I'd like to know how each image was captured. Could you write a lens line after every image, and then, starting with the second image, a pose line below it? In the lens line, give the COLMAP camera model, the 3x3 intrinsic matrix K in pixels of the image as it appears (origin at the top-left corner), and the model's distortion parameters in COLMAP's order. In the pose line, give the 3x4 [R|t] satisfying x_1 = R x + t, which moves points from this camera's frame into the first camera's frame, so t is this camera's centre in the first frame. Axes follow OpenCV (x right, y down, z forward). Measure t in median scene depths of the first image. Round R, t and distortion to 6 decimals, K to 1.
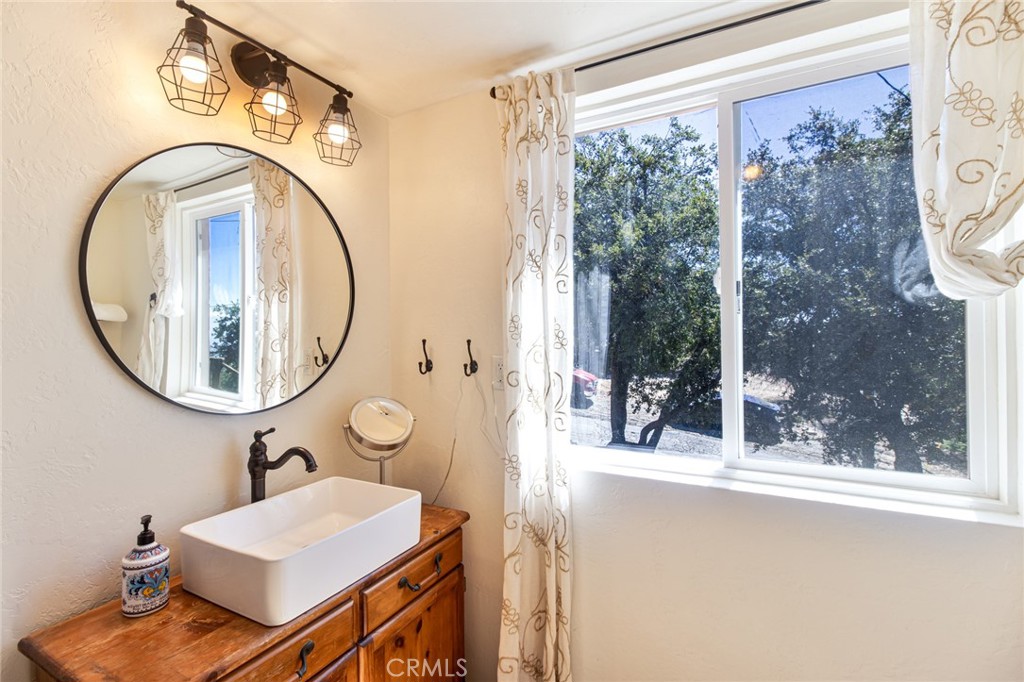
lens RADIAL K [[469.6, 0, 510.6], [0, 469.6, 337.3], [0, 0, 1]] dist [0.020732, -0.014007]
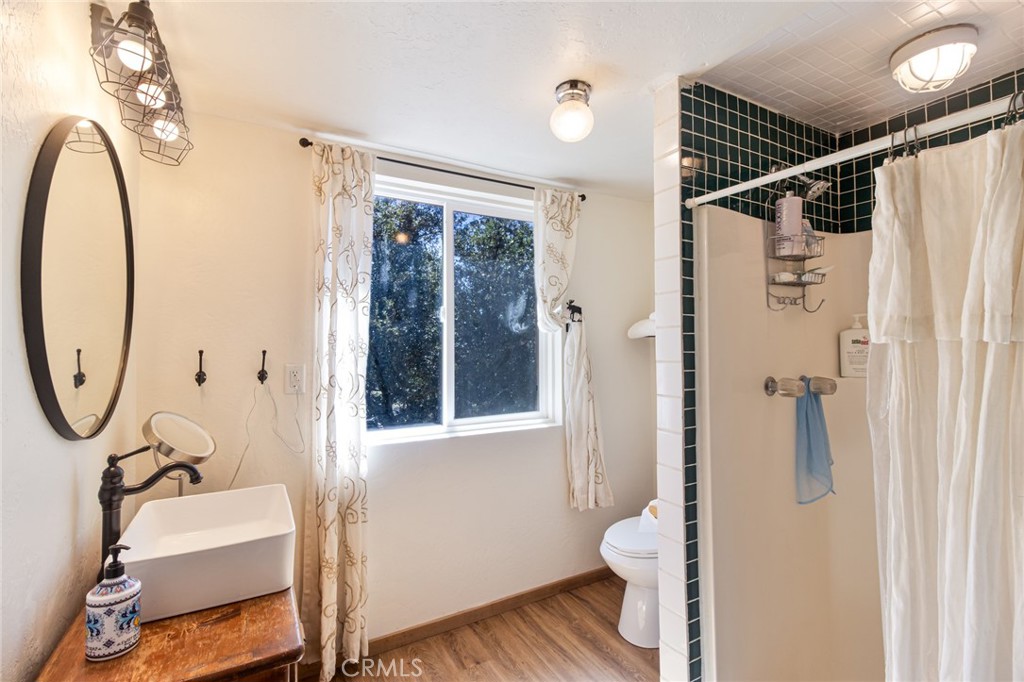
lens RADIAL K [[469.6, 0, 514.1], [0, 469.6, 346.9], [0, 0, 1]] dist [0.020732, -0.014007]
pose [[0.527383, 0.009508, 0.849574, -0.904218], [-0.005142, 0.999955, -0.007999, 0.004181], [-0.849612, -0.000150, 0.527408, -0.088481]]
